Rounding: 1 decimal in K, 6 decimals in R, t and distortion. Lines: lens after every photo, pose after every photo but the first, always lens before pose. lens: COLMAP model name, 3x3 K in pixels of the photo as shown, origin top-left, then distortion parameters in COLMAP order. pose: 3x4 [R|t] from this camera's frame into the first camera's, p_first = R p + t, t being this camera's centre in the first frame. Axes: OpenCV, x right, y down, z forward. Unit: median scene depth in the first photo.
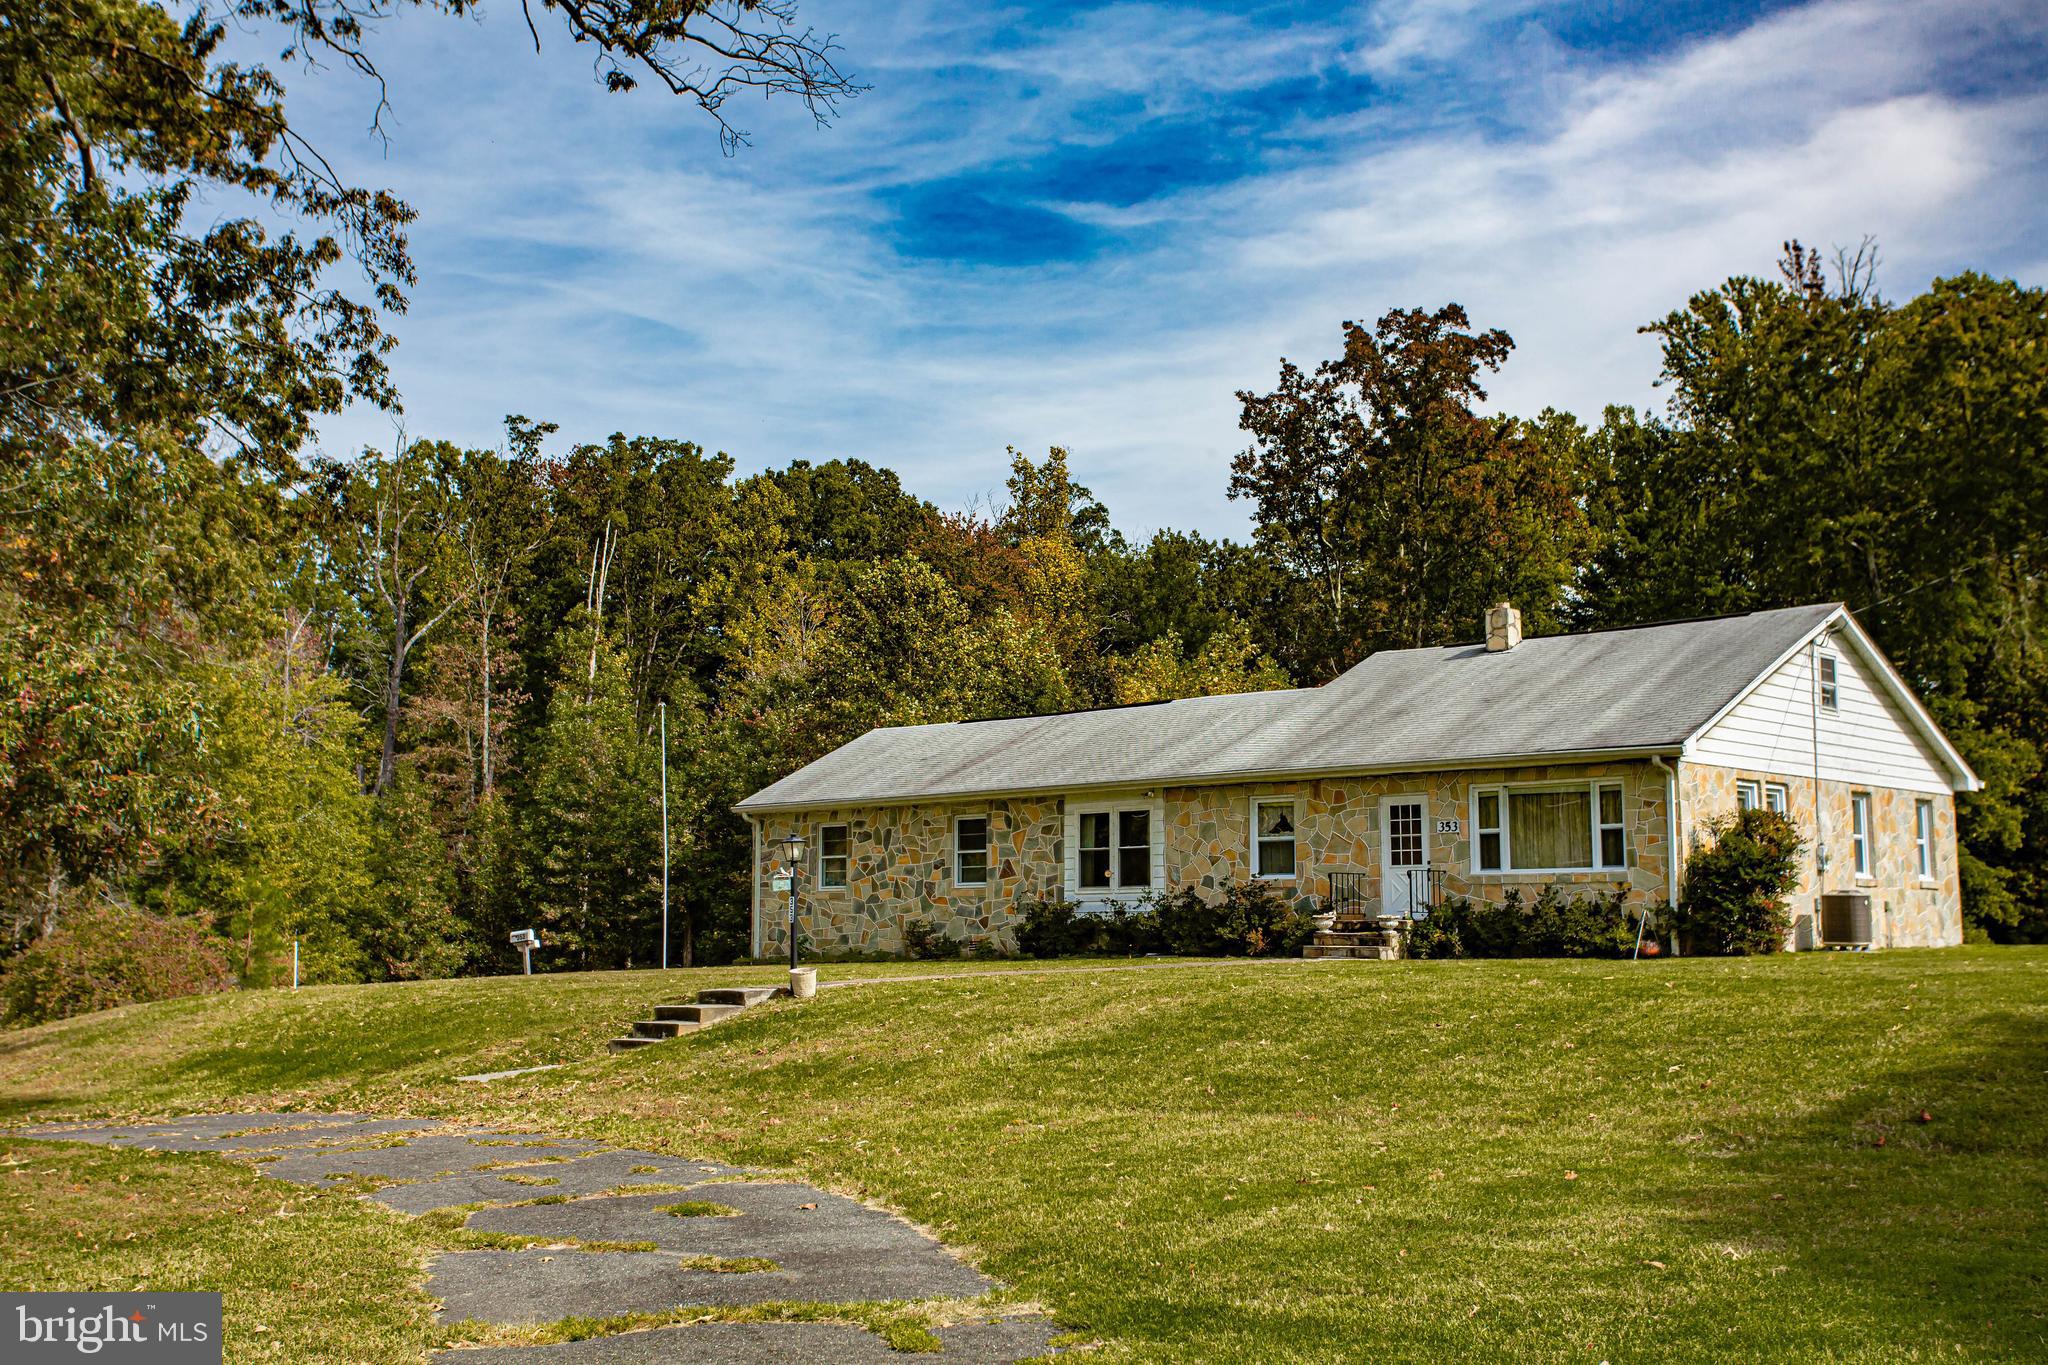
lens RADIAL K [[2124.8, 0, 1024.0], [0, 2124.8, 682.5], [0, 0, 1]] dist [0.009017, 0.108342]
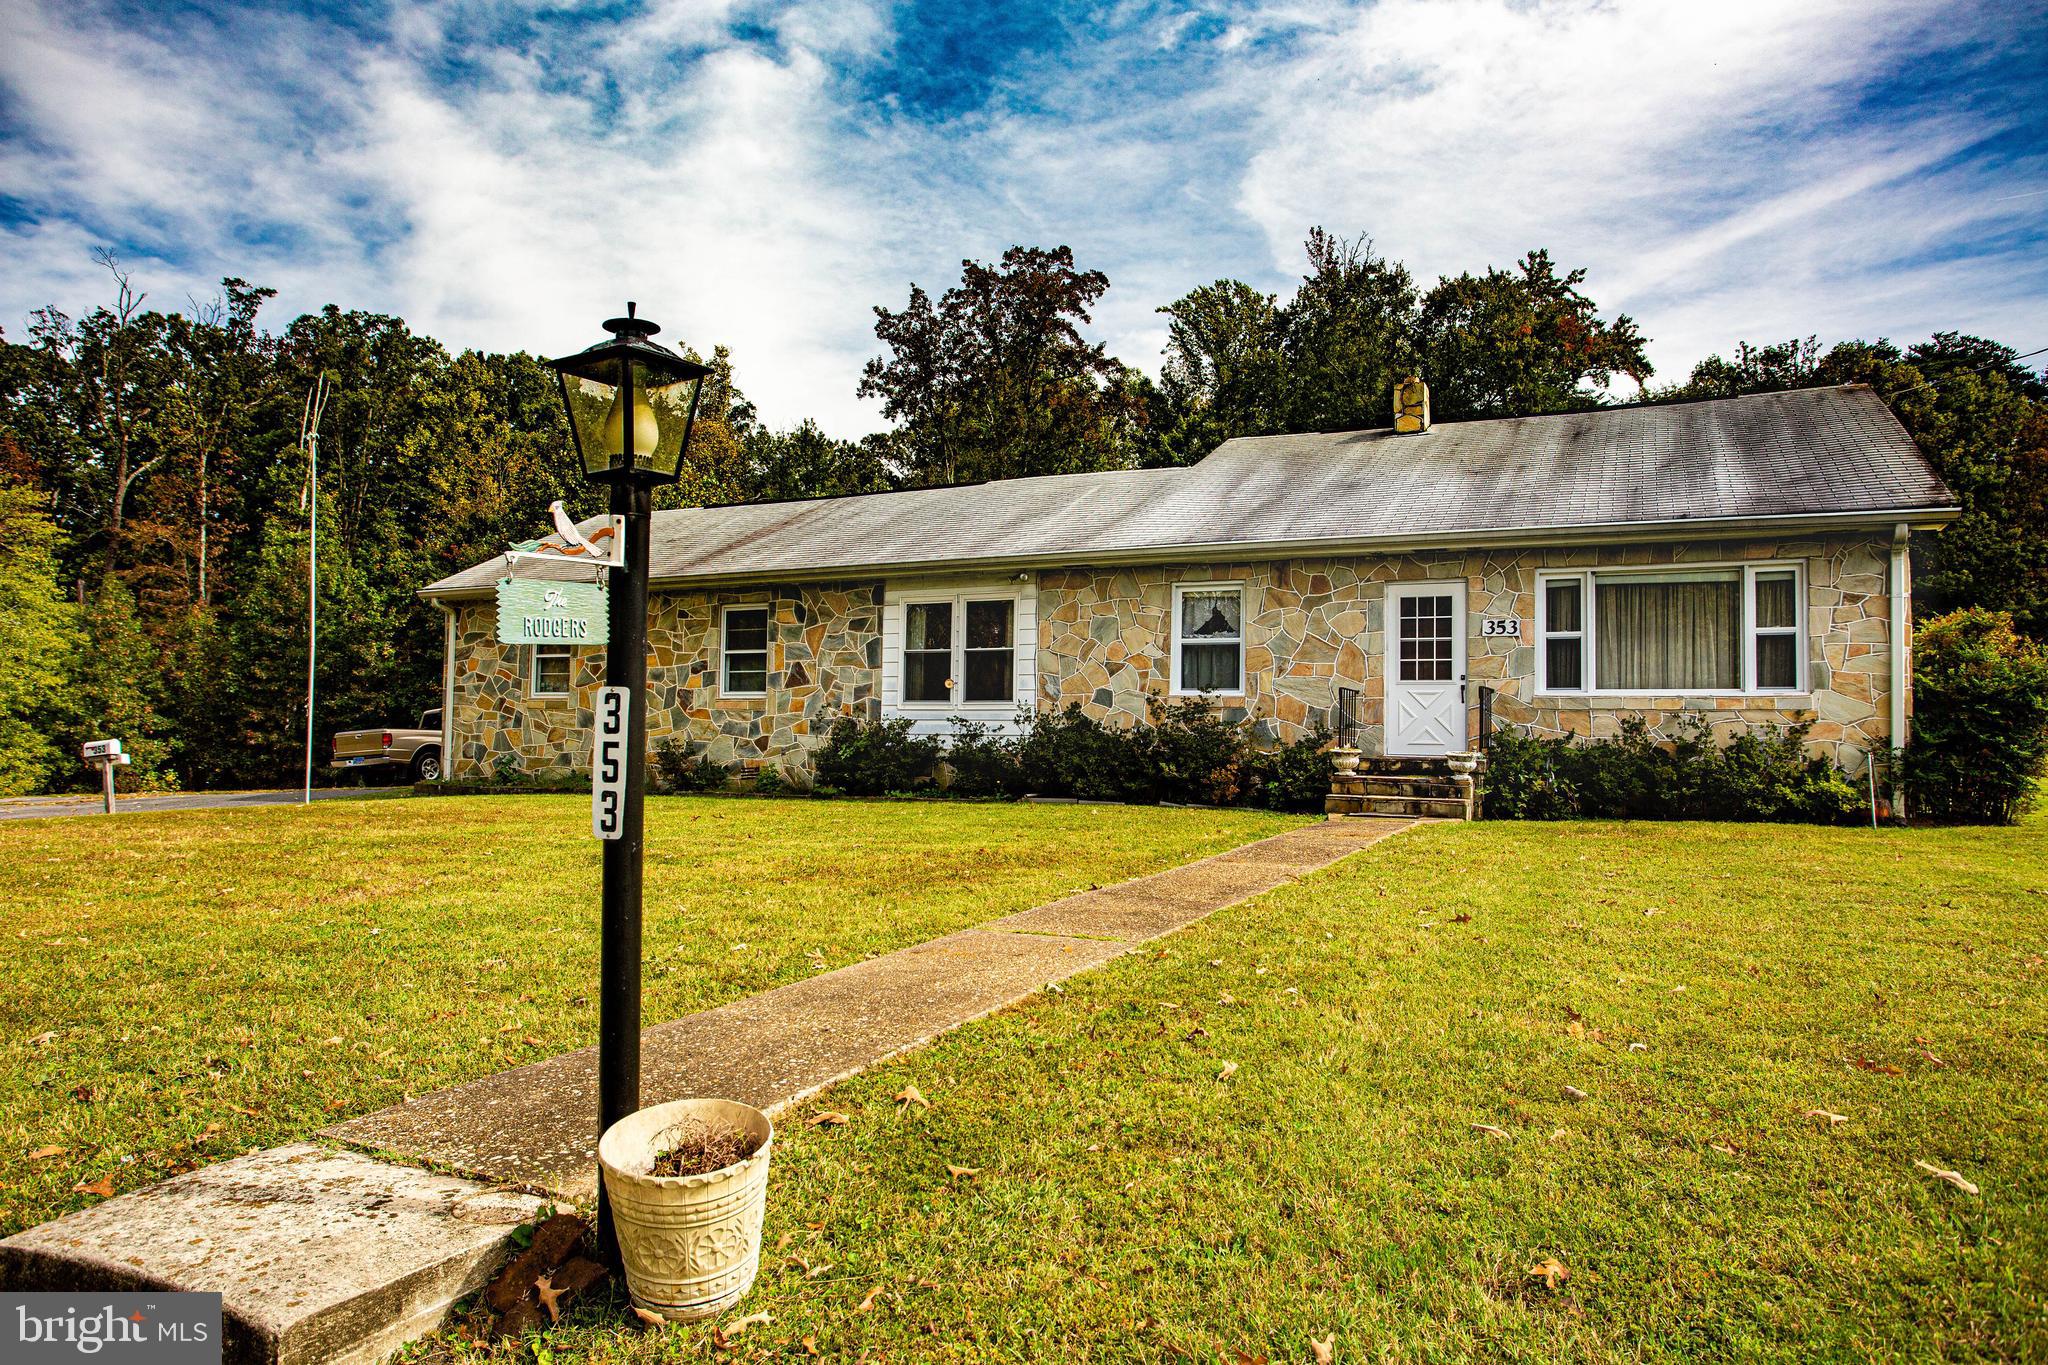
lens RADIAL K [[1297.4, 0, 1017.5], [0, 1297.4, 686.2], [0, 0, 1]] dist [-0.073506, 0.084533]
pose [[0.958344, 0.028499, 0.284192, -0.065994], [-0.050833, 0.996143, 0.071522, 0.055703], [-0.281057, -0.082989, 0.956096, 0.543880]]
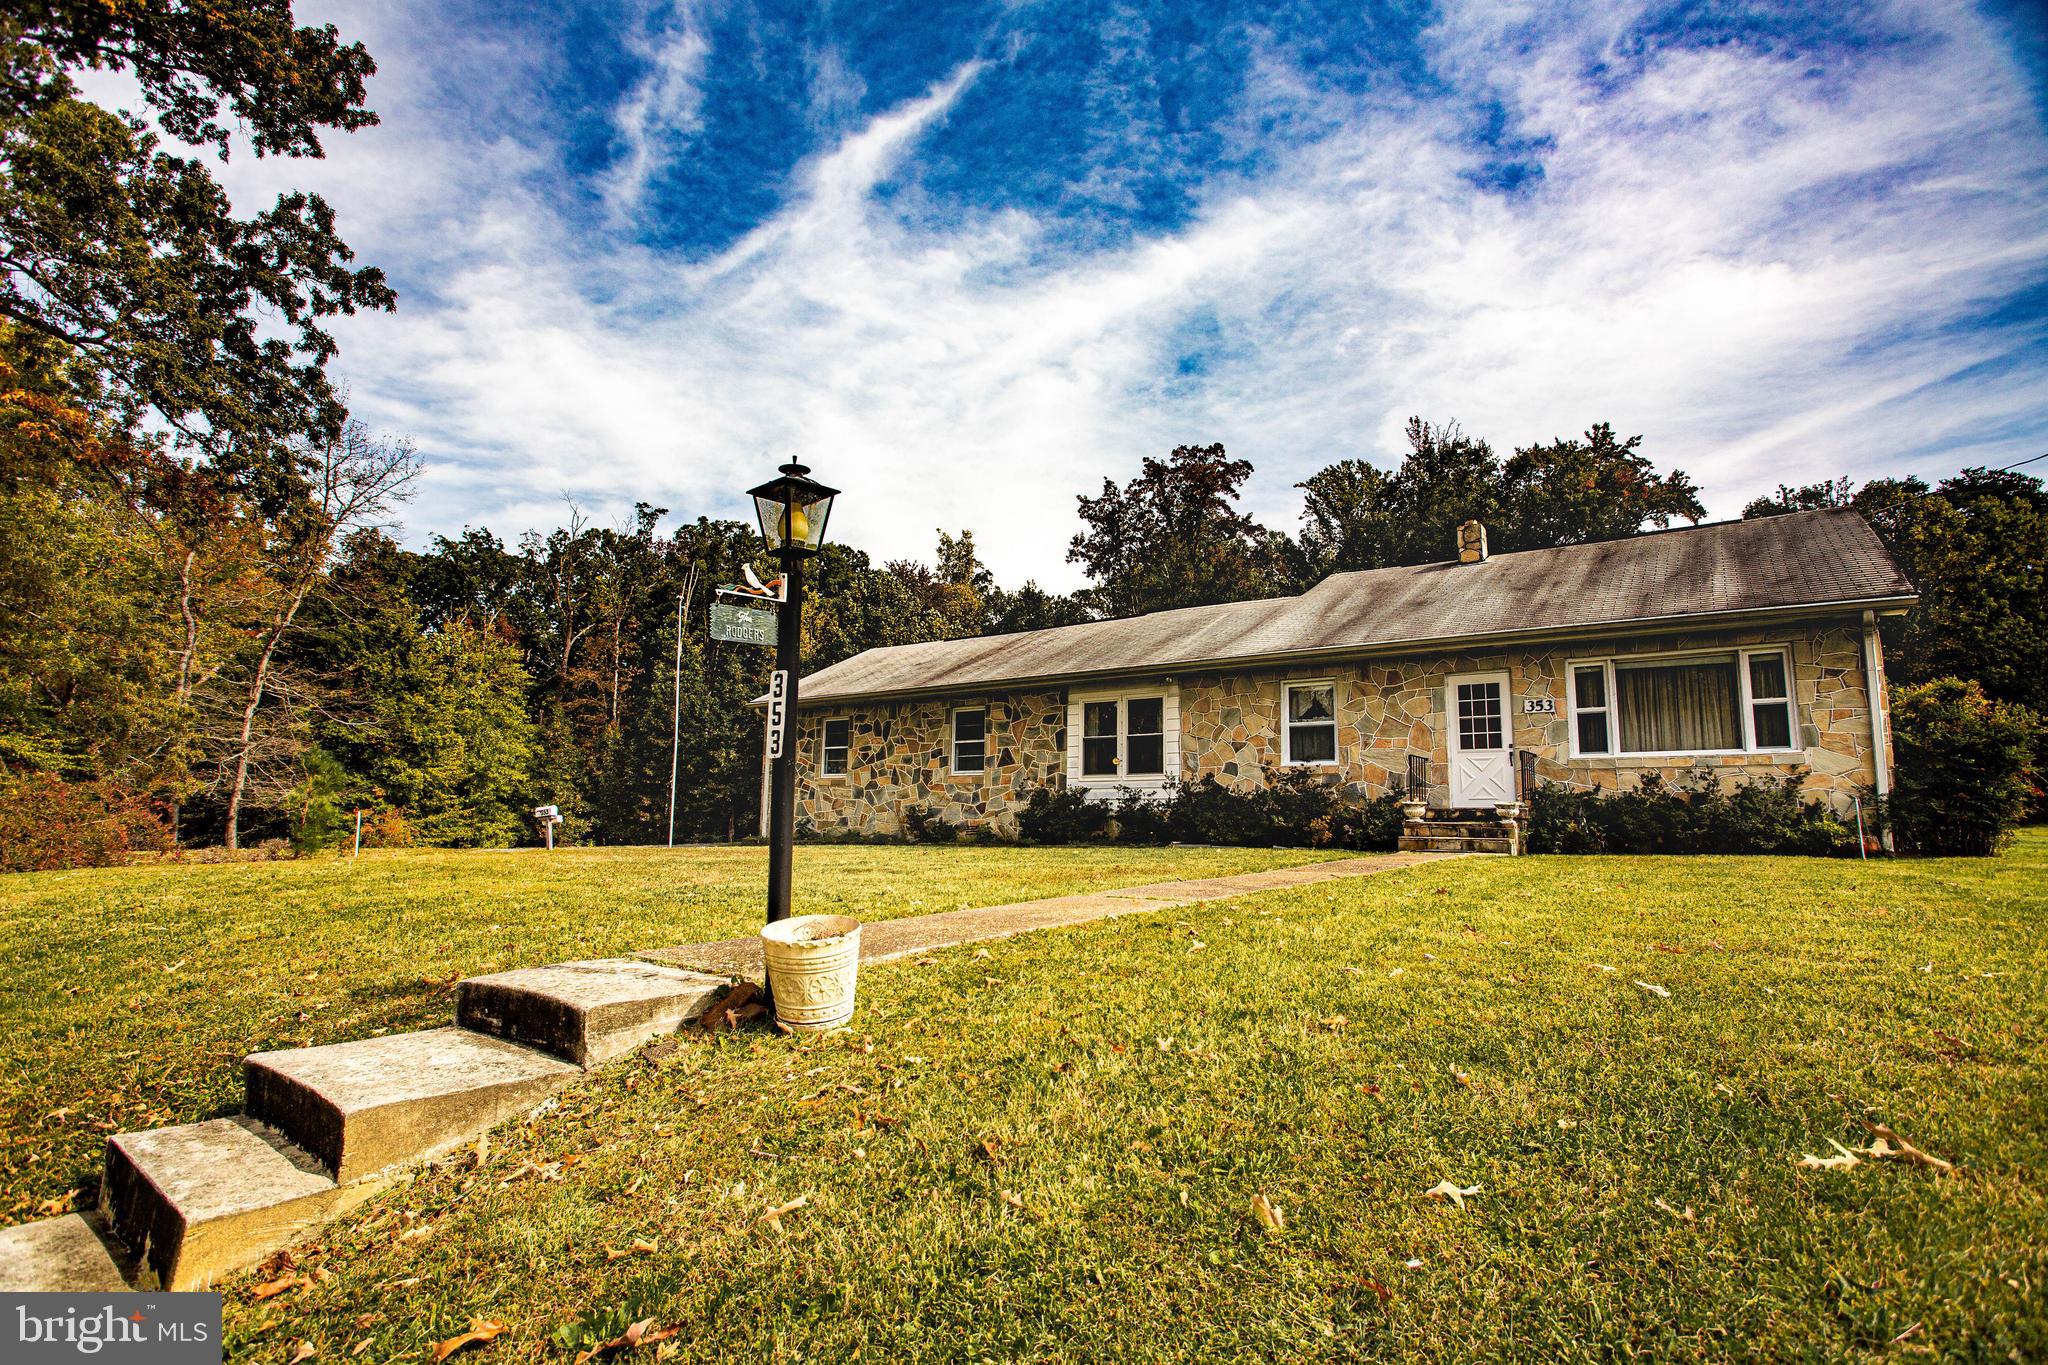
lens RADIAL K [[998.4, 0, 1019.9], [0, 998.4, 683.0], [0, 0, 1]] dist [-0.086396, 0.049875]
pose [[0.993877, 0.031854, 0.105804, -0.055587], [-0.029625, 0.999306, -0.022576, 0.063637], [-0.106450, 0.019304, 0.994131, 0.523535]]
